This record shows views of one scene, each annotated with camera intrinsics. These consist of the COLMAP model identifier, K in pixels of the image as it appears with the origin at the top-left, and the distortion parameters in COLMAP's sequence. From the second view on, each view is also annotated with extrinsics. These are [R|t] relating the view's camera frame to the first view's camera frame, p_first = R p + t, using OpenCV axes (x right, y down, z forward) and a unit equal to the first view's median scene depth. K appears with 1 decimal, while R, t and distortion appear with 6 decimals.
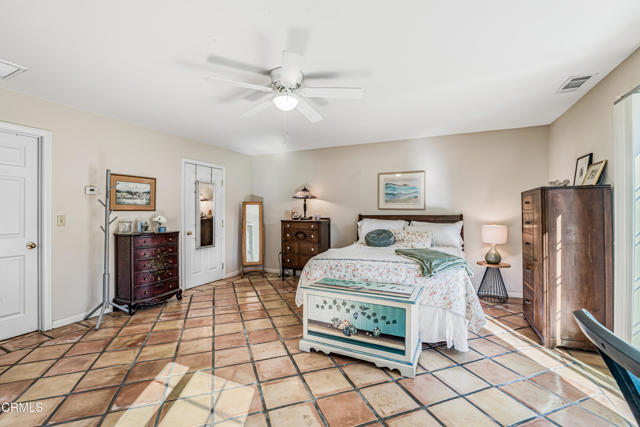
lens RADIAL K [[279.3, 0, 318.5], [0, 279.3, 209.5], [0, 0, 1]] dist [-0.012056, 0.001948]
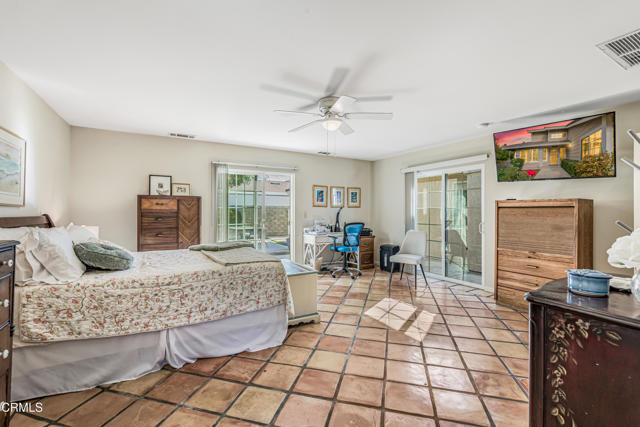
lens RADIAL K [[279.3, 0, 317.6], [0, 279.3, 212.3], [0, 0, 1]] dist [-0.012056, 0.001948]
pose [[-0.814128, -0.004141, 0.580671, -0.820884], [-0.004959, 0.999988, 0.000179, 0.013747], [-0.580665, -0.002734, -0.814138, 2.120709]]
